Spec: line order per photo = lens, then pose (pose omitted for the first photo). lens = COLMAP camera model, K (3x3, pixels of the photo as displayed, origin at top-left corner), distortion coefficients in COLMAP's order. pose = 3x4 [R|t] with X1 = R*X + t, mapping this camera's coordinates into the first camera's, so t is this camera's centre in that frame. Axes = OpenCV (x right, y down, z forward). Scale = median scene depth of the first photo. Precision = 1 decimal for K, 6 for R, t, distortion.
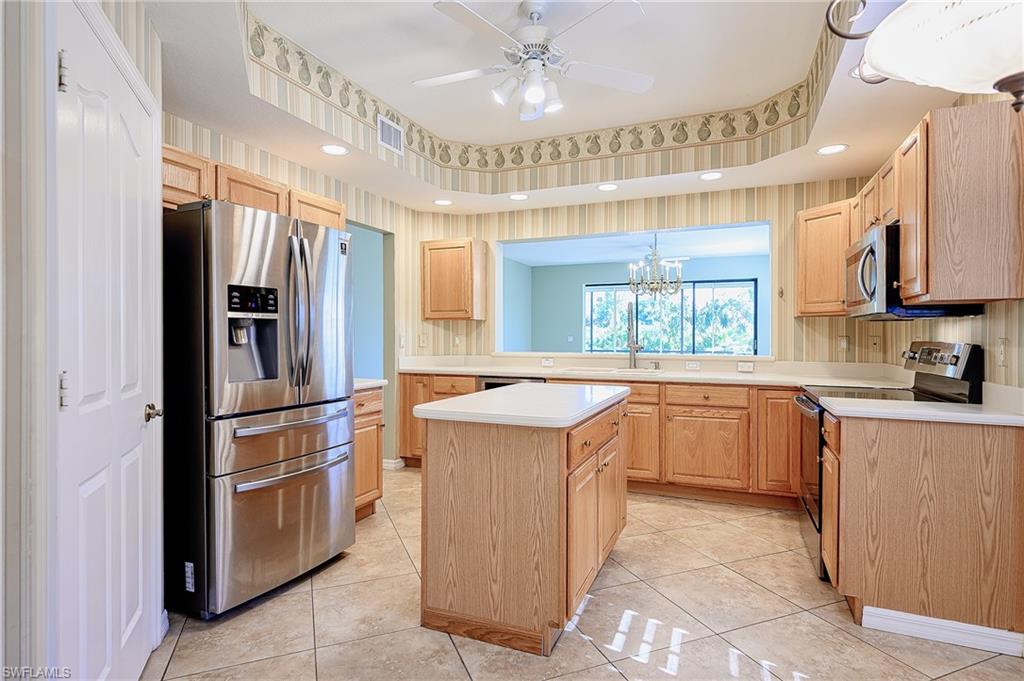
lens RADIAL K [[525.0, 0, 511.0], [0, 525.0, 339.9], [0, 0, 1]] dist [-0.000419, -0.000944]
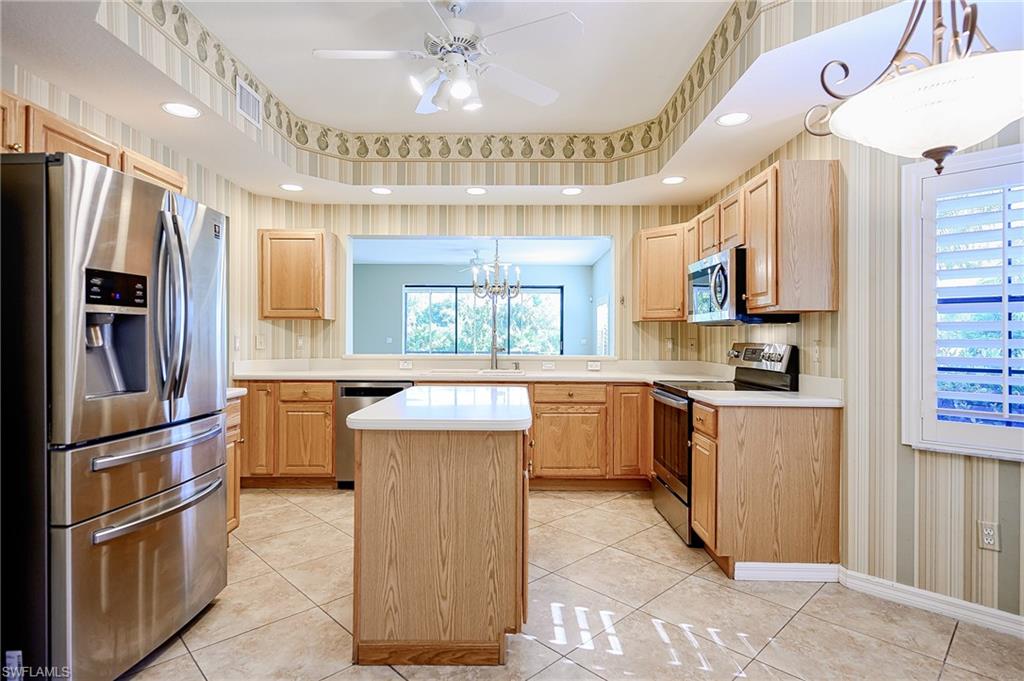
lens RADIAL K [[525.0, 0, 510.3], [0, 525.0, 336.5], [0, 0, 1]] dist [-0.000419, -0.000944]
pose [[0.925870, 0.003914, 0.377822, -0.219965], [-0.000583, 0.999960, -0.008932, -0.000838], [-0.377842, 0.008050, 0.925835, 0.062572]]
